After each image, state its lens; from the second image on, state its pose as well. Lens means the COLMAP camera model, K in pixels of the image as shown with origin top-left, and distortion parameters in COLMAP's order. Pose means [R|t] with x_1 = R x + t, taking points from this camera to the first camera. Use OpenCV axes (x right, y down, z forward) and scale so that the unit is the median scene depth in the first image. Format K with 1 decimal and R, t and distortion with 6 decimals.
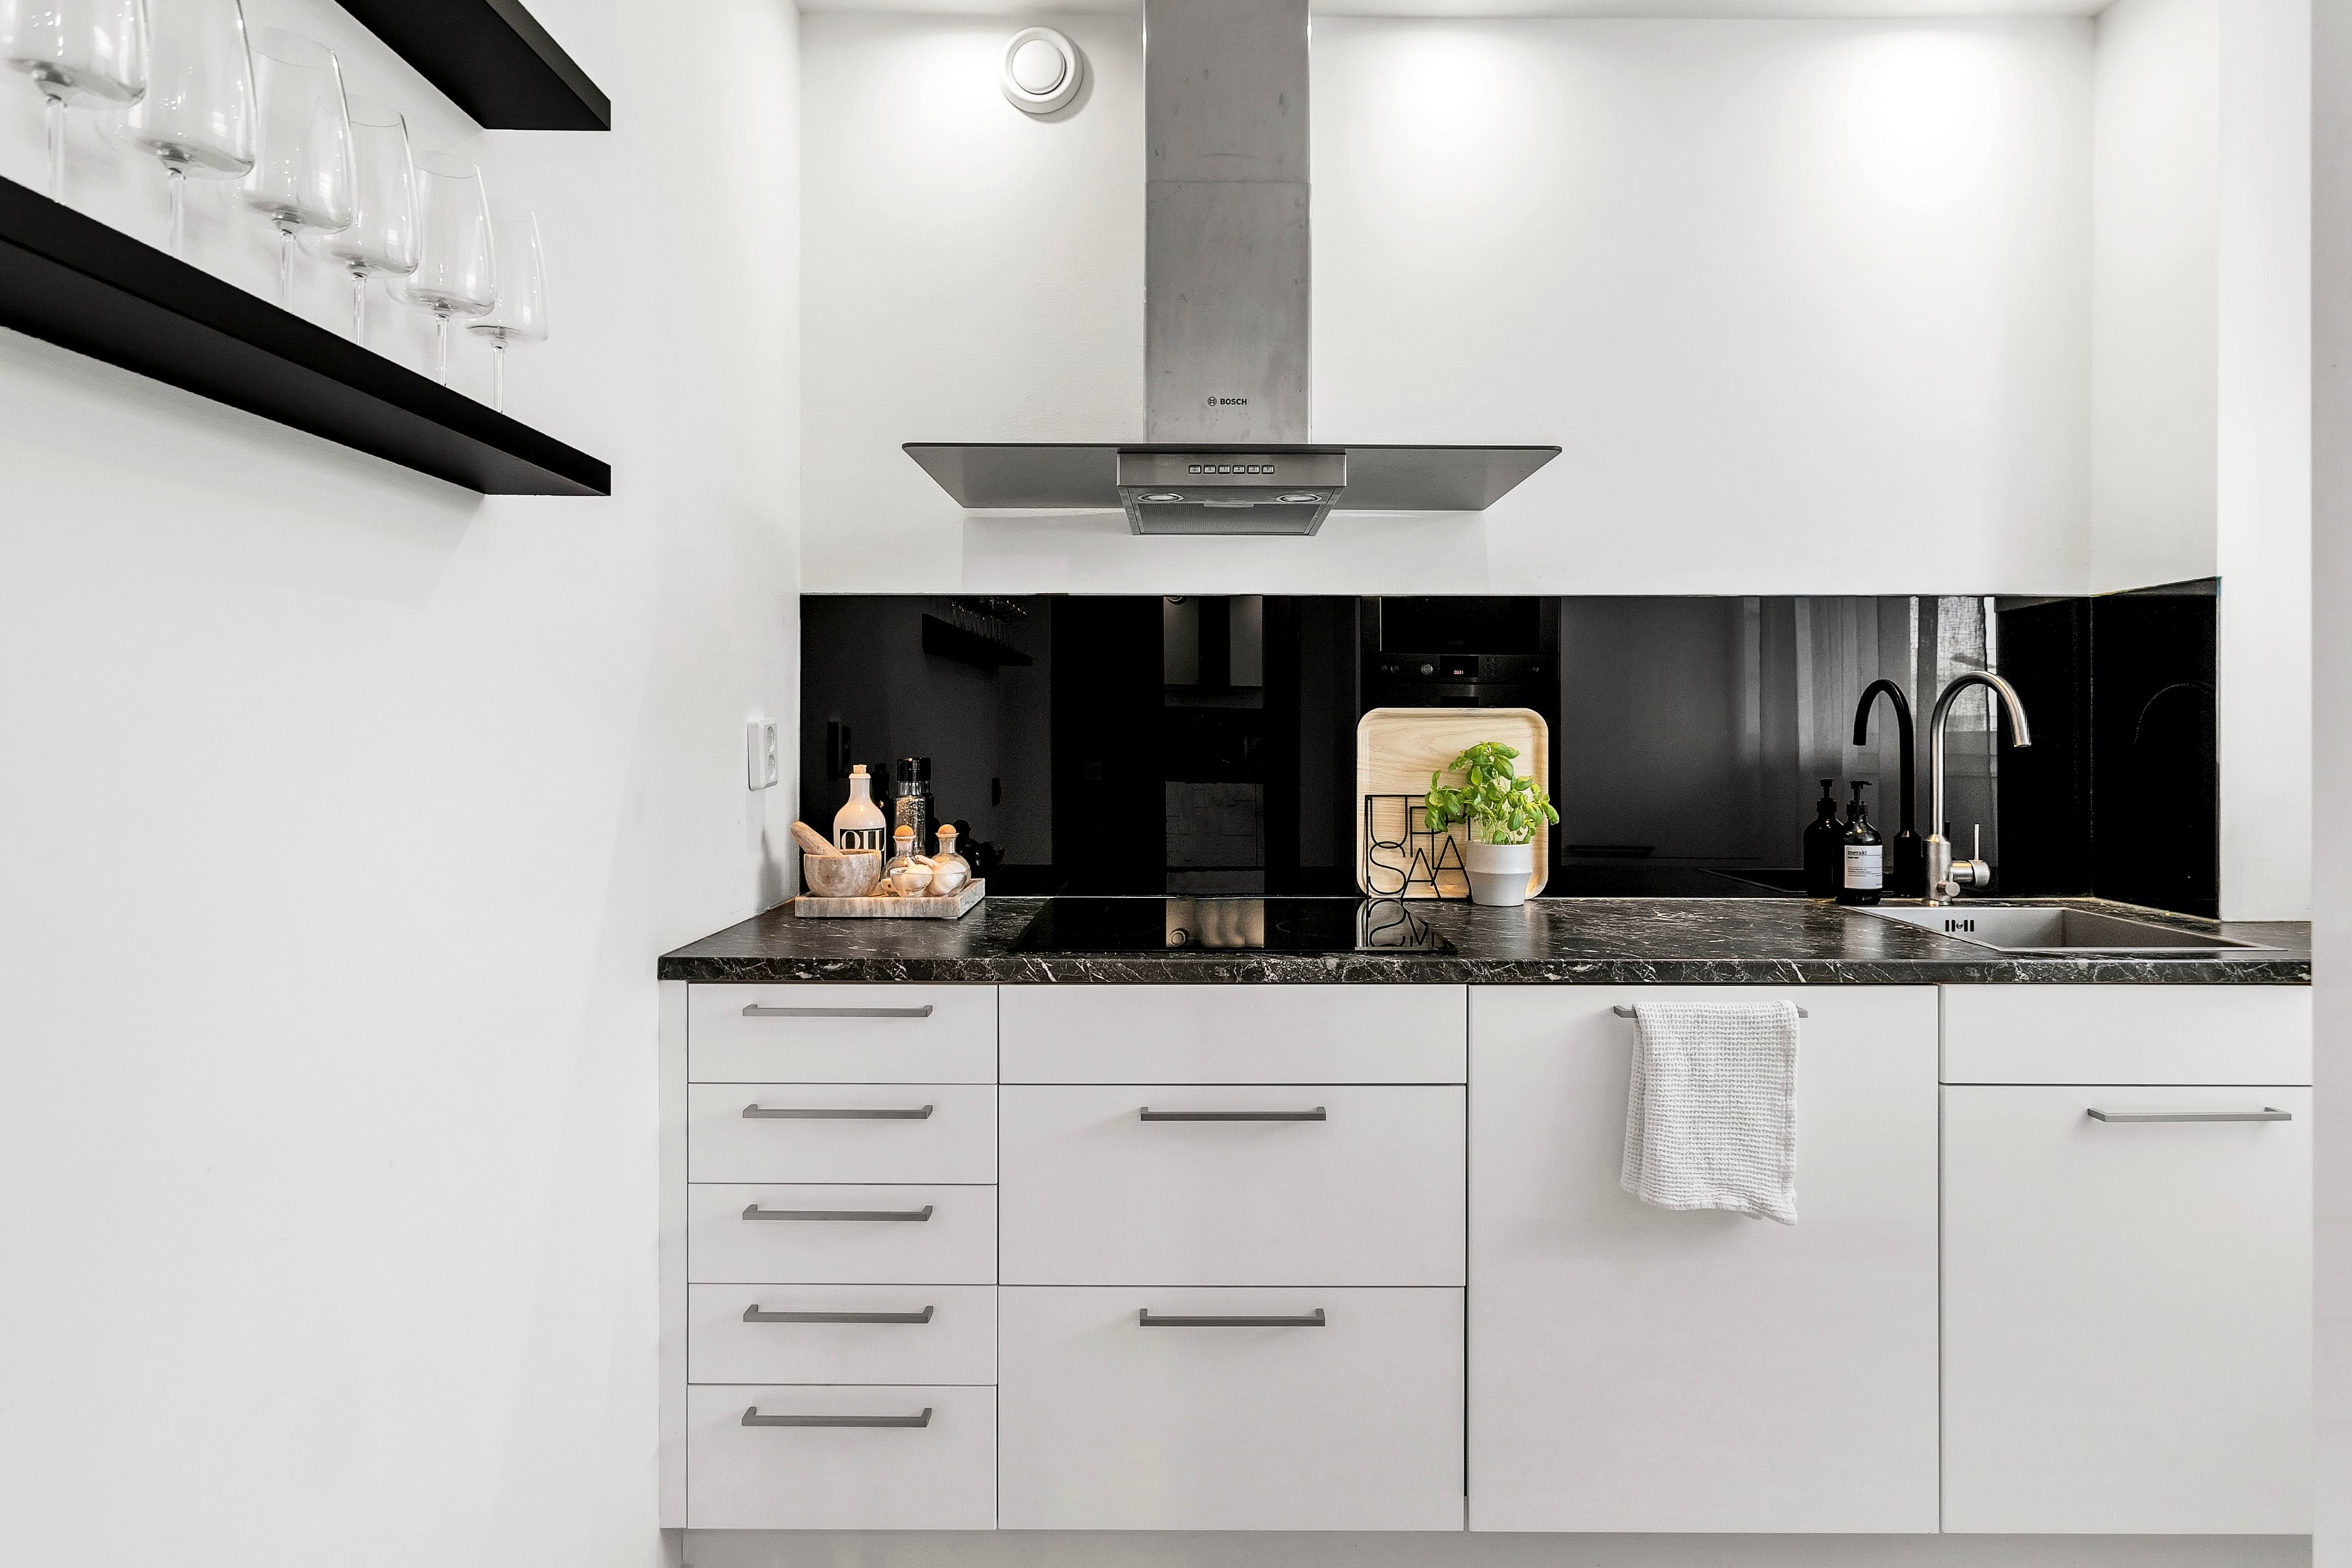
lens RADIAL K [[1321.0, 0, 1176.1], [0, 1321.0, 724.0], [0, 0, 1]] dist [-0.000596, 0.000168]
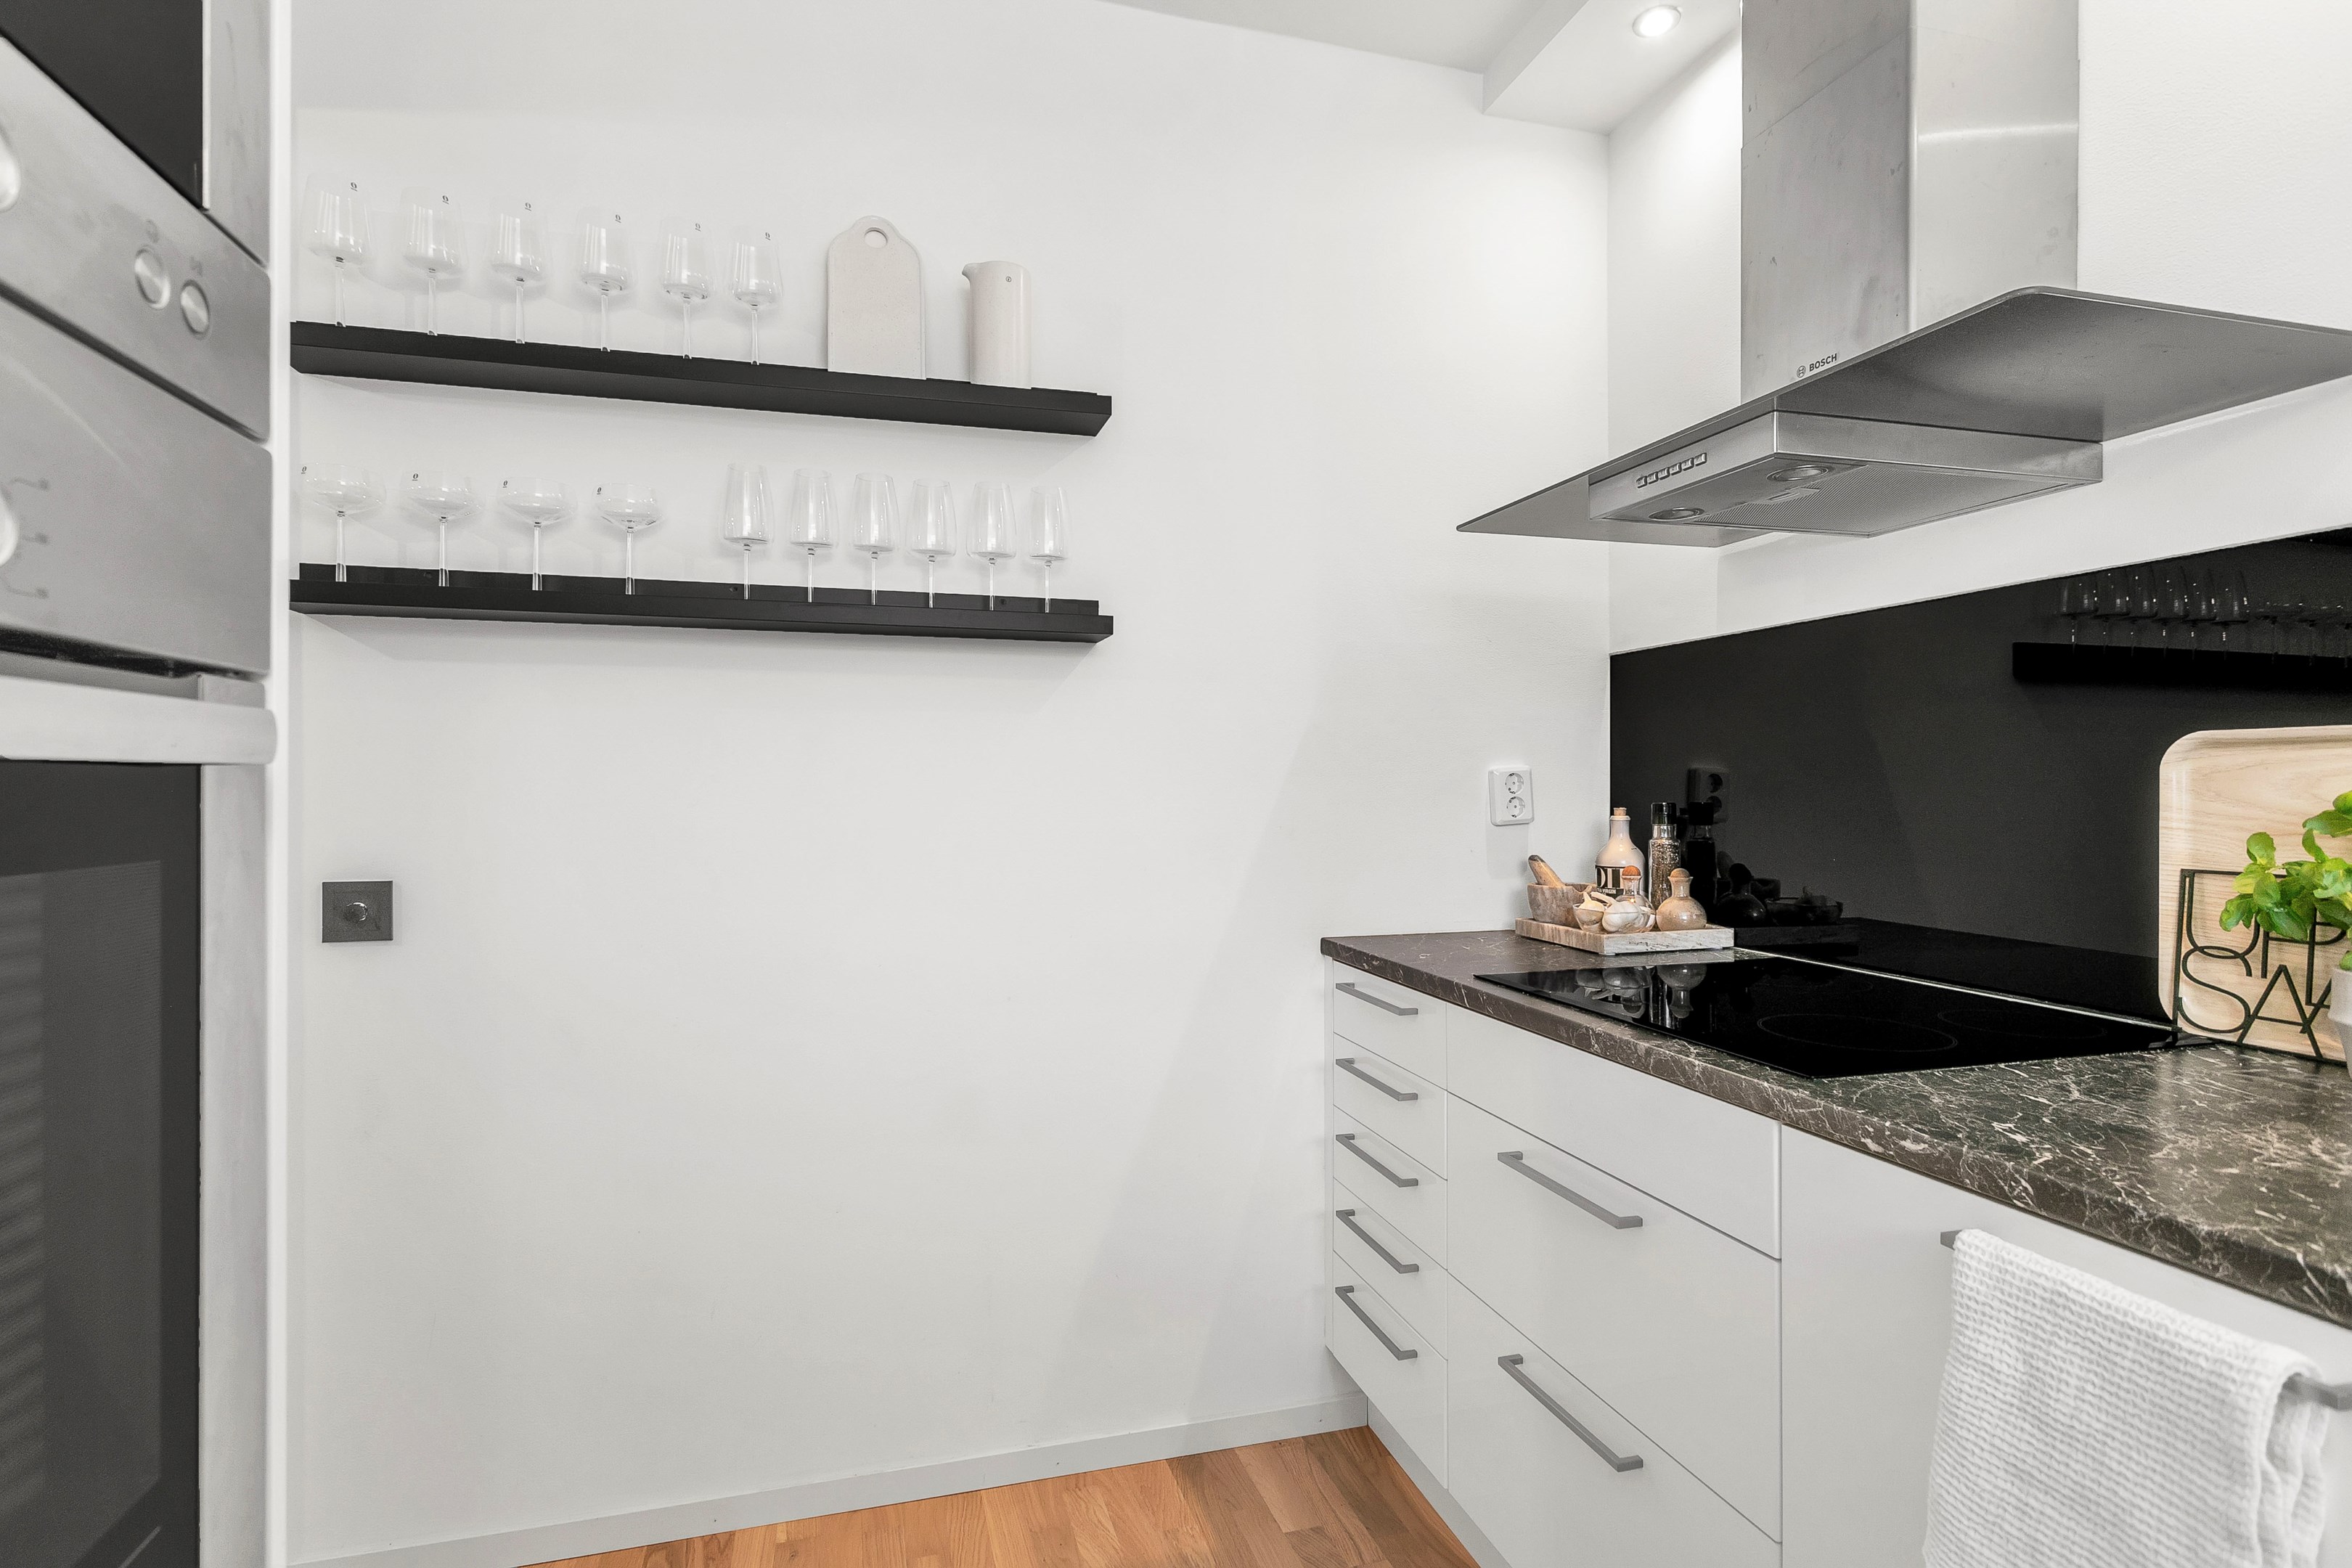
lens RADIAL K [[1117.1, 0, 1176.0], [0, 1117.1, 784.0], [0, 0, 1]] dist [0.000386, -0.000036]
pose [[0.272614, -0.003422, -0.962117, 0.531690], [0.006550, 0.999977, -0.001701, 0.010479], [0.962101, -0.005839, 0.272630, 0.389965]]
